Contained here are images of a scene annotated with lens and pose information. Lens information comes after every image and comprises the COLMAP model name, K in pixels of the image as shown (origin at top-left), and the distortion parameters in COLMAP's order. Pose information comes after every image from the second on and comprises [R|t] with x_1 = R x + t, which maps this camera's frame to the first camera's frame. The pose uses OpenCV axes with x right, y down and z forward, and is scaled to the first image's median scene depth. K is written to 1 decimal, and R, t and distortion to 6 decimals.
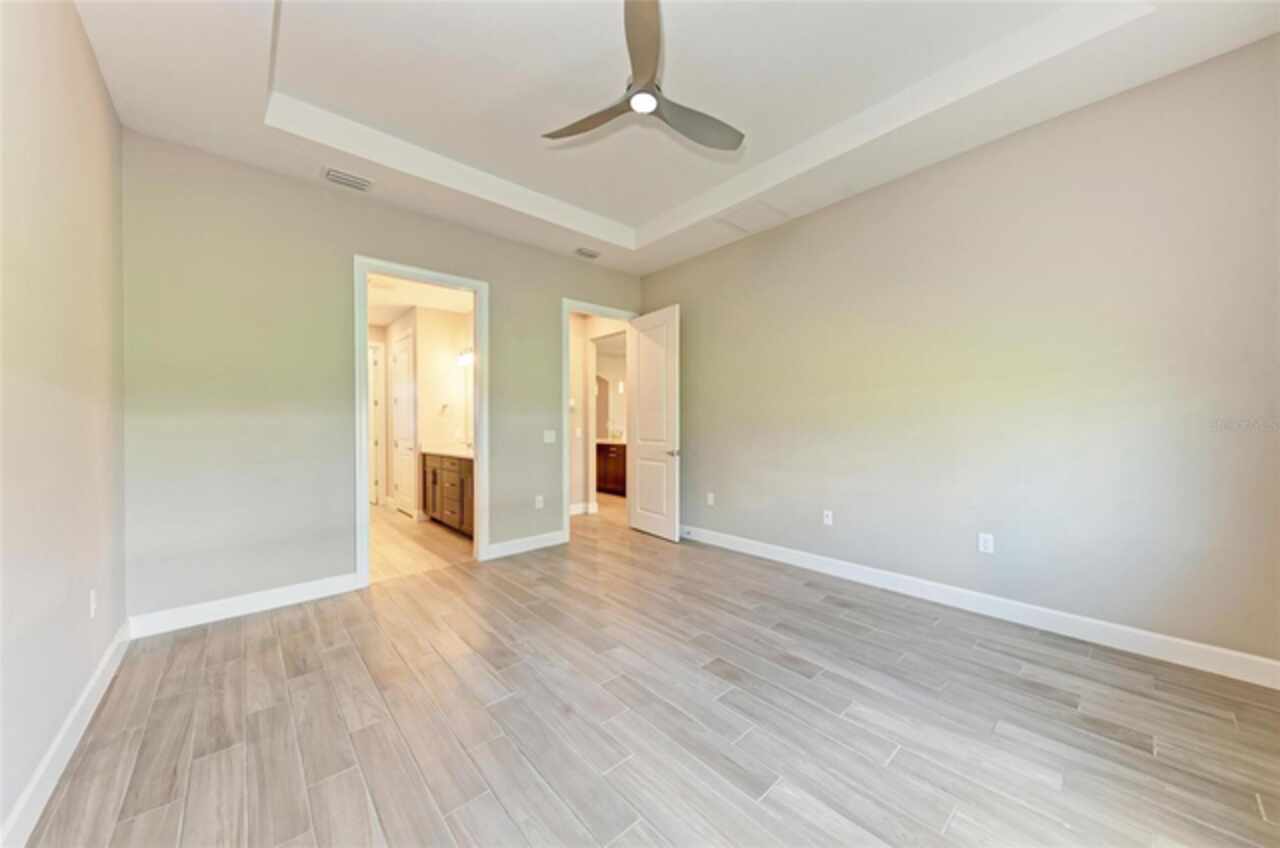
lens RADIAL K [[438.5, 0, 653.7], [0, 438.5, 424.0], [0, 0, 1]] dist [0.000380, -0.000122]
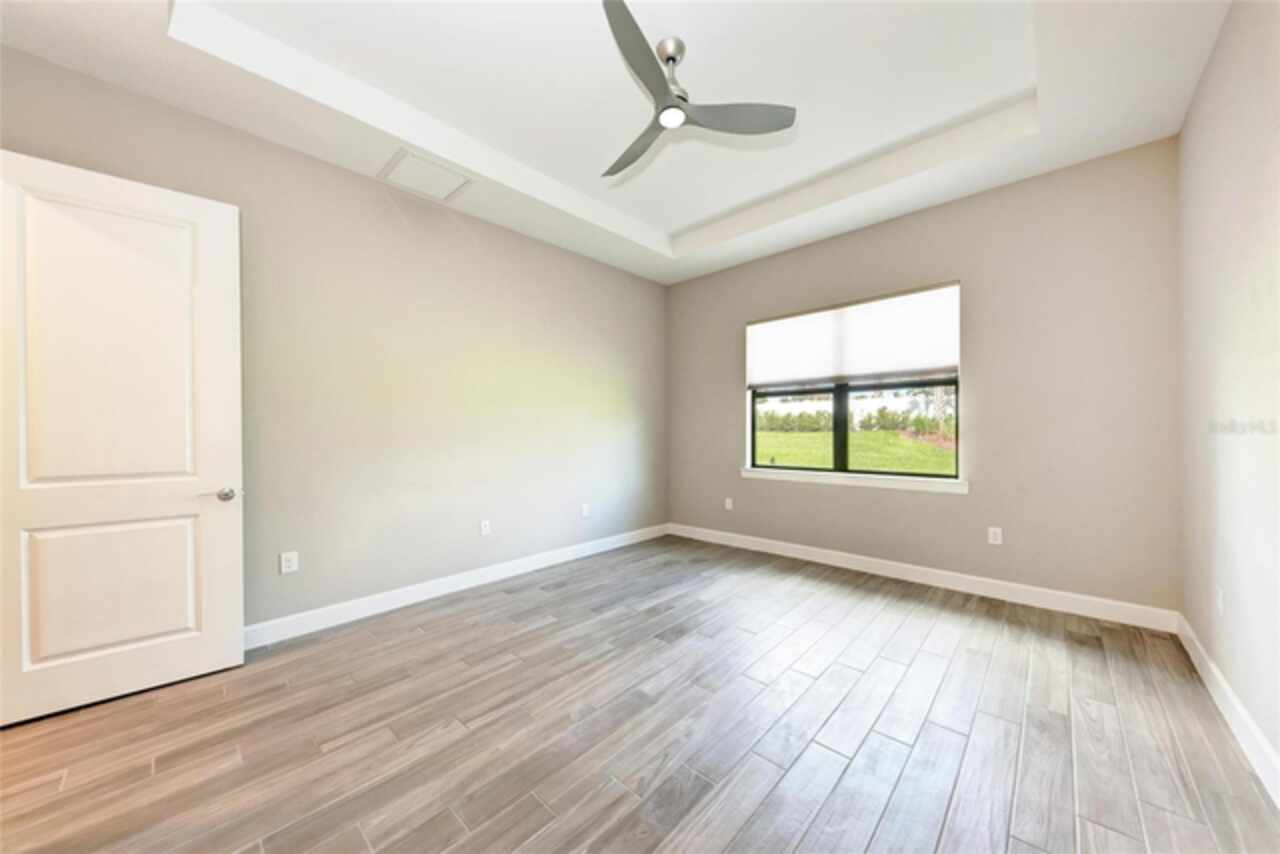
lens RADIAL K [[443.1, 0, 645.6], [0, 443.1, 432.7], [0, 0, 1]] dist [0.002731, -0.000278]
pose [[-0.078666, 0.002078, 0.996899, -0.866121], [0.013670, 0.999906, -0.001006, 0.003533], [-0.996807, 0.013548, -0.078687, 0.953096]]
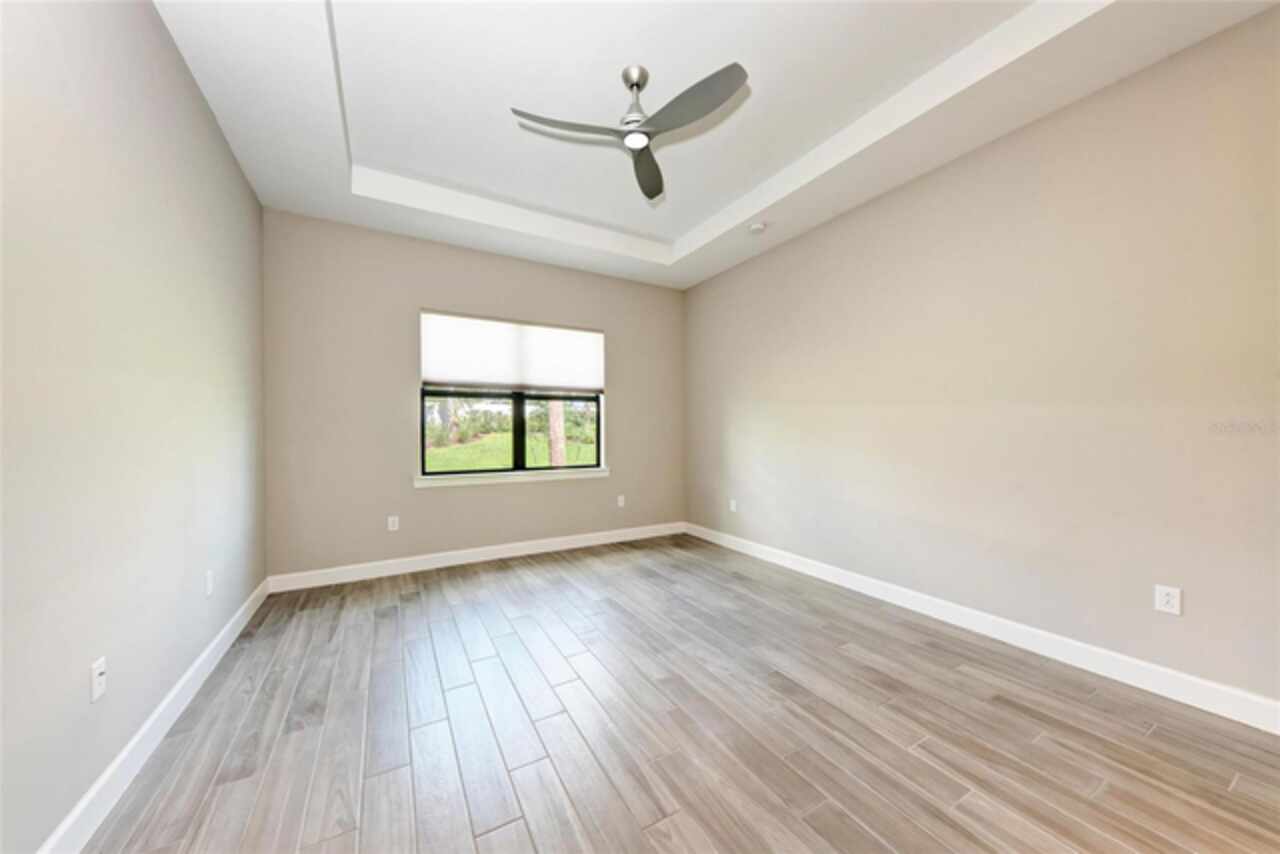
lens RADIAL K [[443.1, 0, 645.6], [0, 443.1, 432.7], [0, 0, 1]] dist [0.002731, -0.000278]
pose [[-0.977895, 0.008759, 0.208914, -0.227891], [0.010879, 0.999900, 0.009001, -0.009080], [-0.208814, 0.011075, -0.977893, 1.720059]]
